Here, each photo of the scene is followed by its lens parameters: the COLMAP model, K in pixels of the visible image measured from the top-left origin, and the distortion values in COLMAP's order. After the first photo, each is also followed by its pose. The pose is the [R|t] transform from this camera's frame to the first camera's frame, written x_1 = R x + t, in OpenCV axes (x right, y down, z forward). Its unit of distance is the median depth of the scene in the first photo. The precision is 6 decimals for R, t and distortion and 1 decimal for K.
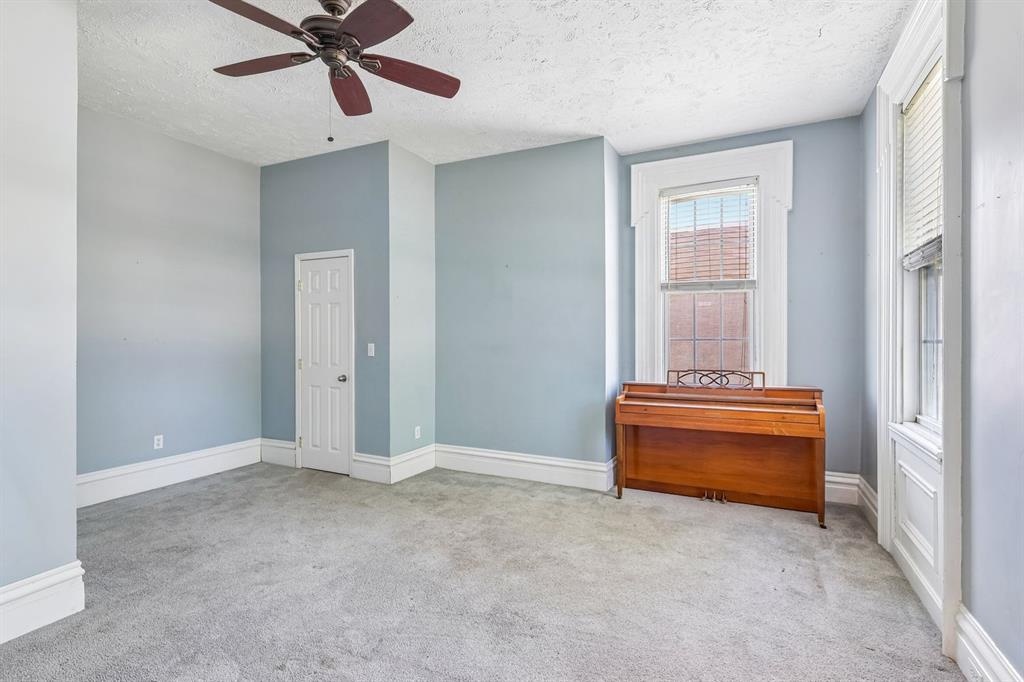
lens RADIAL K [[481.5, 0, 507.1], [0, 481.5, 343.0], [0, 0, 1]] dist [-0.001611, 0.000184]
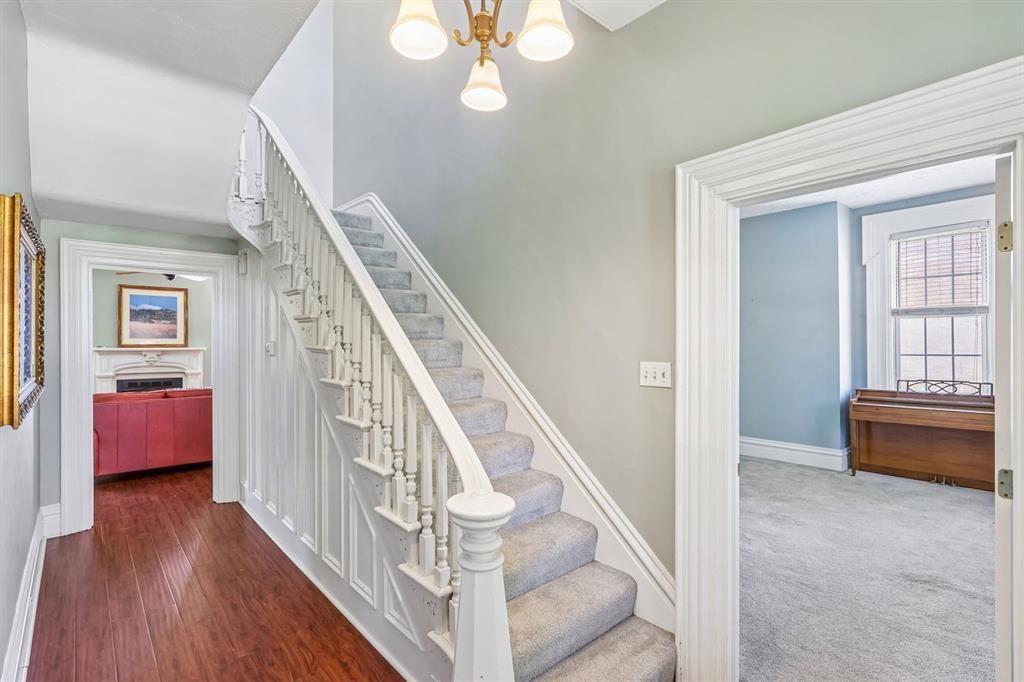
lens RADIAL K [[481.5, 0, 507.1], [0, 481.5, 343.0], [0, 0, 1]] dist [-0.001611, 0.000184]
pose [[0.926298, -0.004624, -0.376764, -0.145384], [0.000411, 0.999937, -0.011261, -0.027393], [0.376792, 0.010277, 0.926241, -0.574412]]
